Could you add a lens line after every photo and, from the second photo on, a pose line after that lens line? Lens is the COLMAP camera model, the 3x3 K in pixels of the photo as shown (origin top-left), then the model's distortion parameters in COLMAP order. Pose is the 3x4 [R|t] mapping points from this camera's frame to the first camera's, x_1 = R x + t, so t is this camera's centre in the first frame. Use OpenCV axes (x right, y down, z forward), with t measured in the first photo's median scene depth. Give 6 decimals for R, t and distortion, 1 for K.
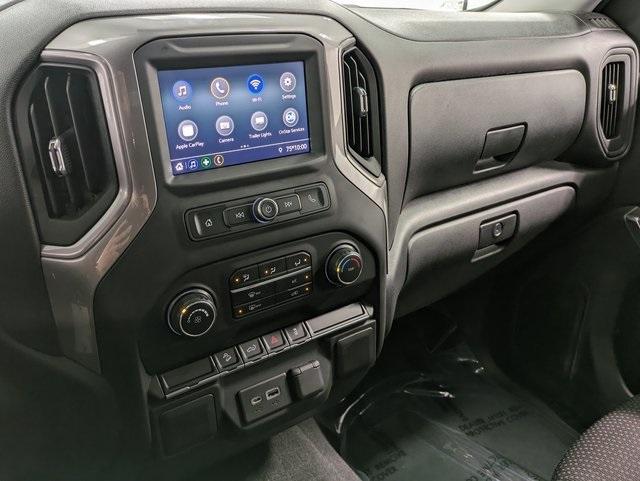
lens RADIAL K [[567.9, 0, 320.2], [0, 567.9, 225.5], [0, 0, 1]] dist [0.035228, -0.015392]
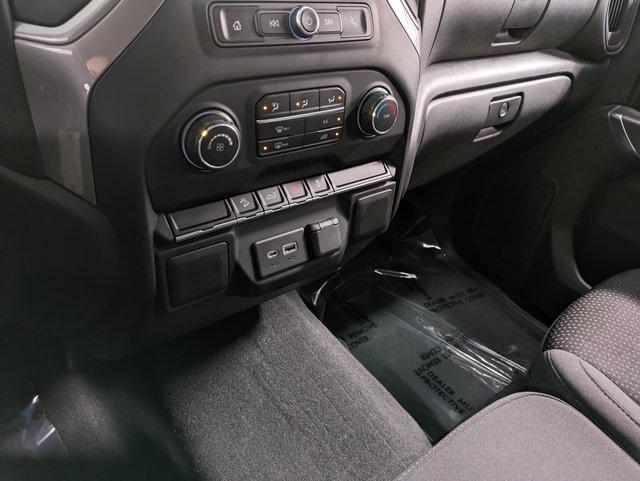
lens RADIAL K [[485.7, 0, 317.8], [0, 485.7, 223.4], [0, 0, 1]] dist [0.072185, -0.109266]
pose [[0.992502, 0.056040, 0.108628, -0.119979], [-0.072591, 0.985251, 0.154956, 0.127035], [-0.098342, -0.161680, 0.981931, 0.233104]]
